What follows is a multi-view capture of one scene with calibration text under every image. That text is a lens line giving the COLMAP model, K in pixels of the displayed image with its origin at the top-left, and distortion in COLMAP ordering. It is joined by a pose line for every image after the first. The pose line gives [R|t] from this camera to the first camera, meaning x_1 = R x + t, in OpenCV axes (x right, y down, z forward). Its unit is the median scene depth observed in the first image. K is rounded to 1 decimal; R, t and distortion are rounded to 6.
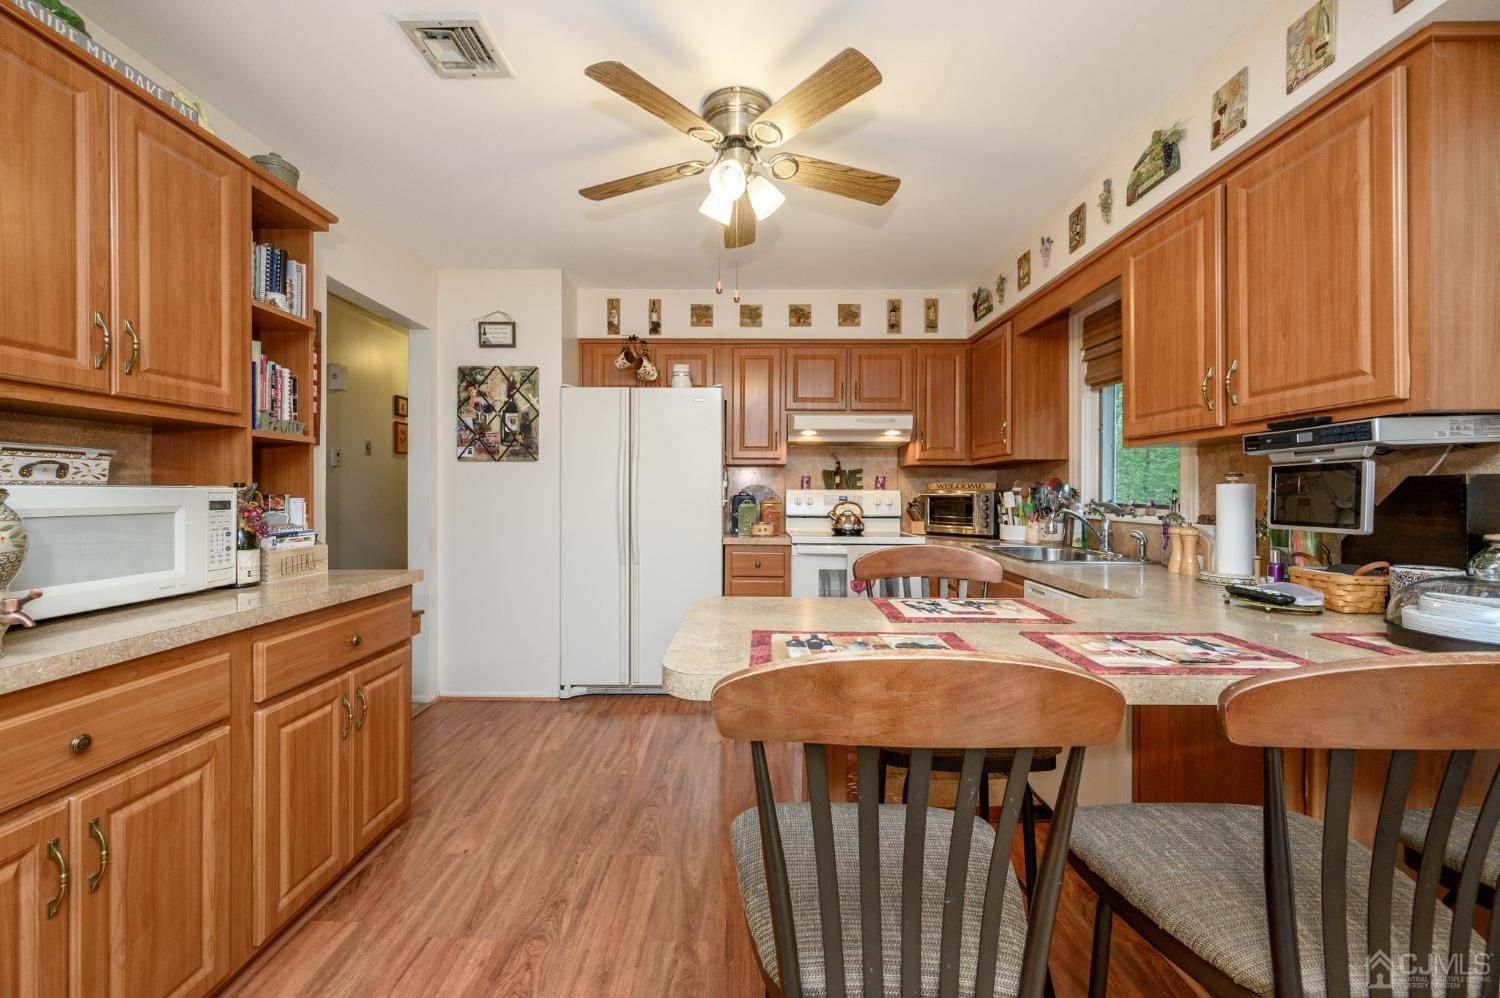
lens RADIAL K [[590.1, 0, 745.1], [0, 590.1, 495.7], [0, 0, 1]] dist [-0.001248, 0.000438]
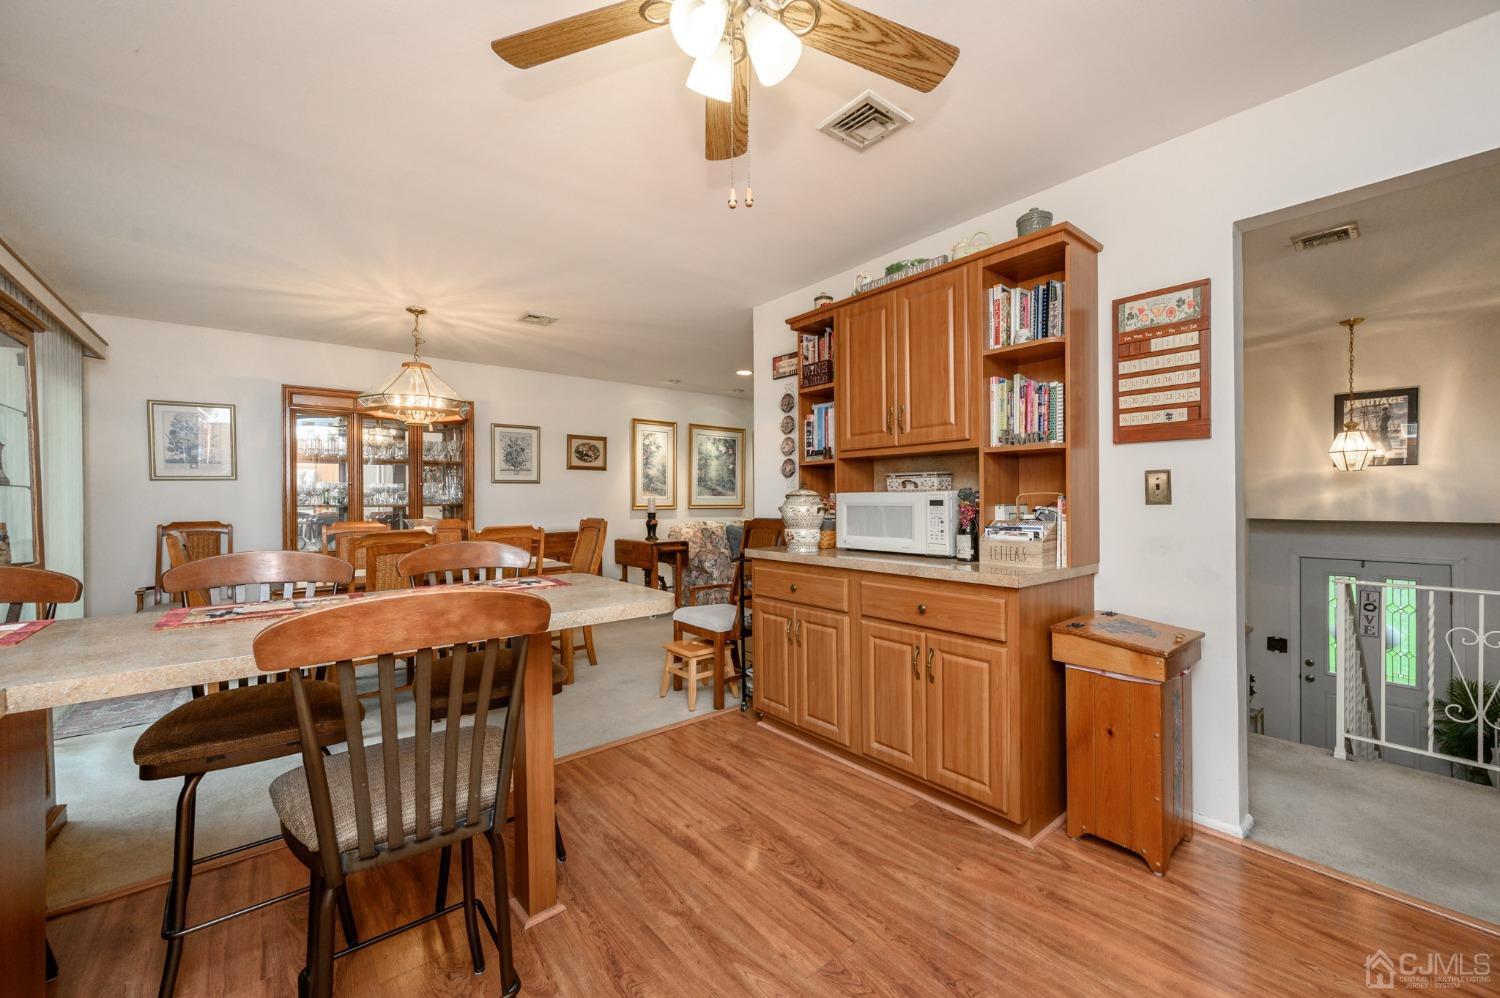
lens RADIAL K [[590.1, 0, 750.2], [0, 590.1, 499.6], [0, 0, 1]] dist [-0.001248, 0.000438]
pose [[-0.768246, 0.005644, -0.640129, 0.232080], [0.002419, 0.999980, 0.005914, -0.001592], [0.640150, 0.002995, -0.768244, 0.889270]]
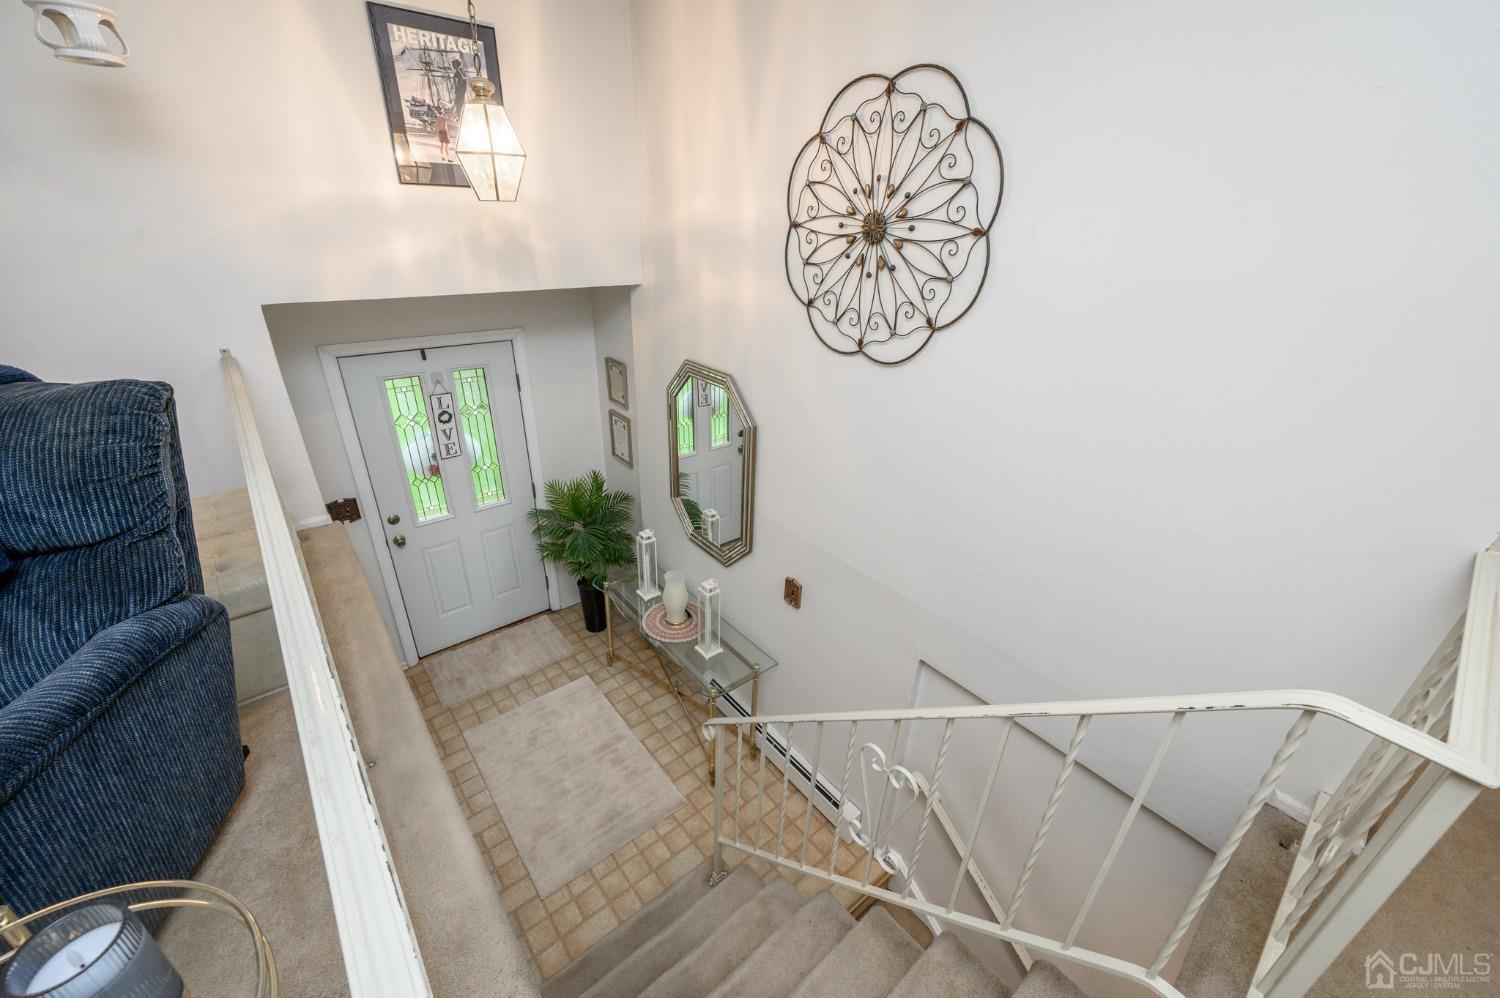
lens RADIAL K [[590.1, 0, 750.5], [0, 590.1, 496.2], [0, 0, 1]] dist [-0.001248, 0.000438]
pose [[0.639123, 0.351583, -0.684041, -0.905488], [-0.032390, 0.900914, 0.432788, -0.052373], [0.768422, -0.254448, 0.587183, 0.502683]]
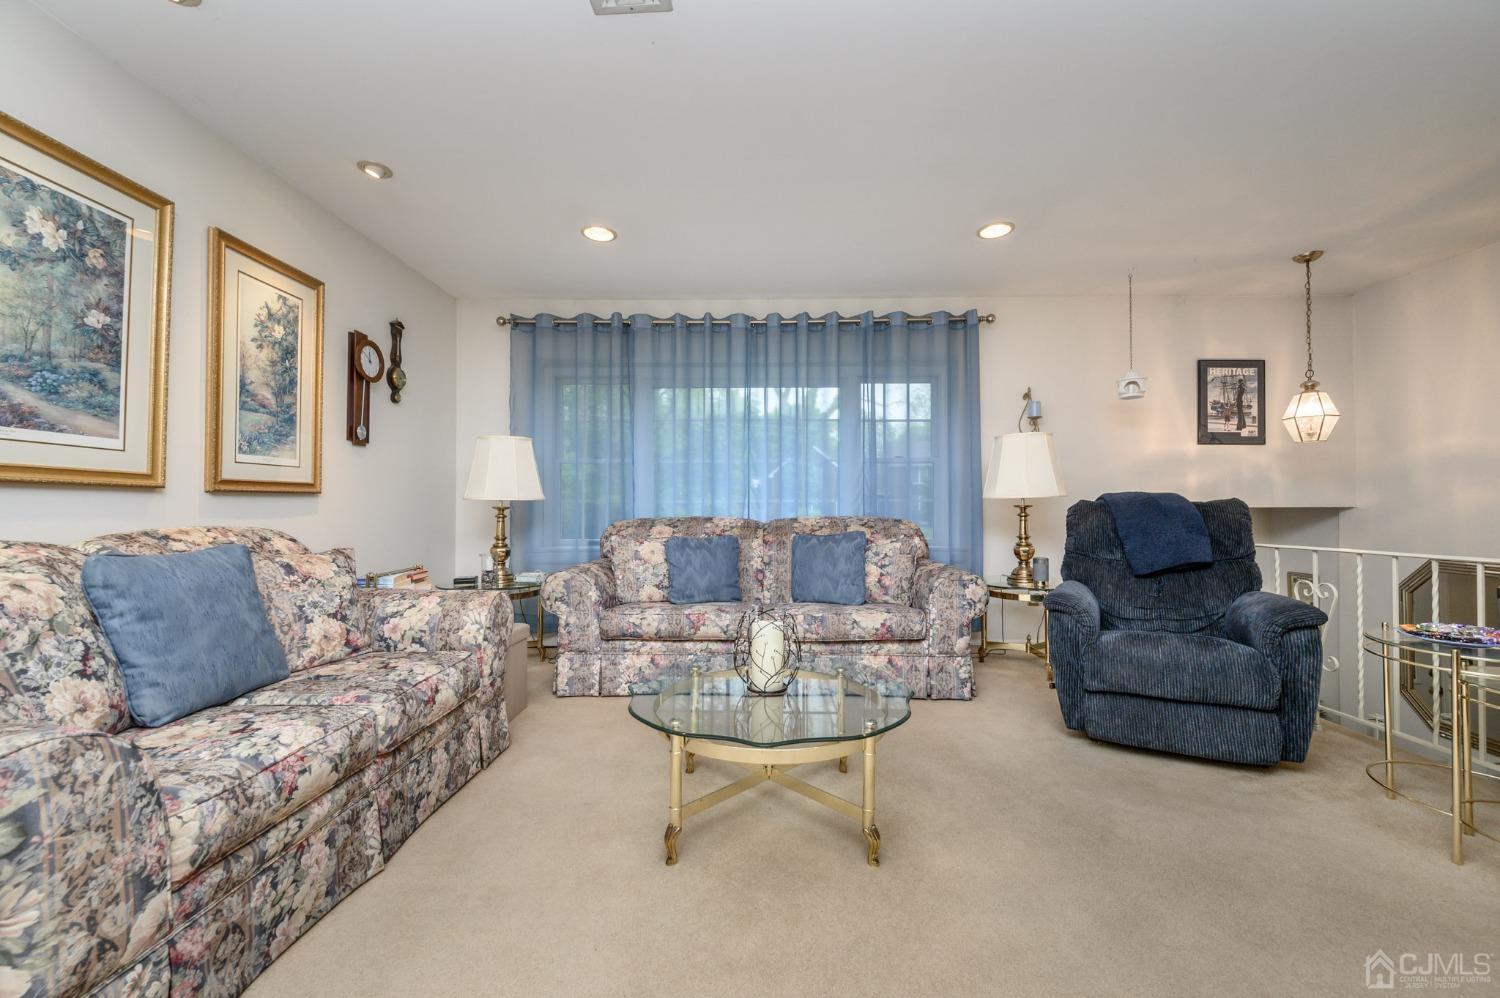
lens RADIAL K [[590.1, 0, 749.6], [0, 590.1, 497.9], [0, 0, 1]] dist [-0.001248, 0.000438]
pose [[-0.000140, -0.013440, -0.999910, -0.576495], [-0.004018, 0.999902, -0.013440, 0.061372], [0.999992, 0.004016, -0.000194, -0.240158]]
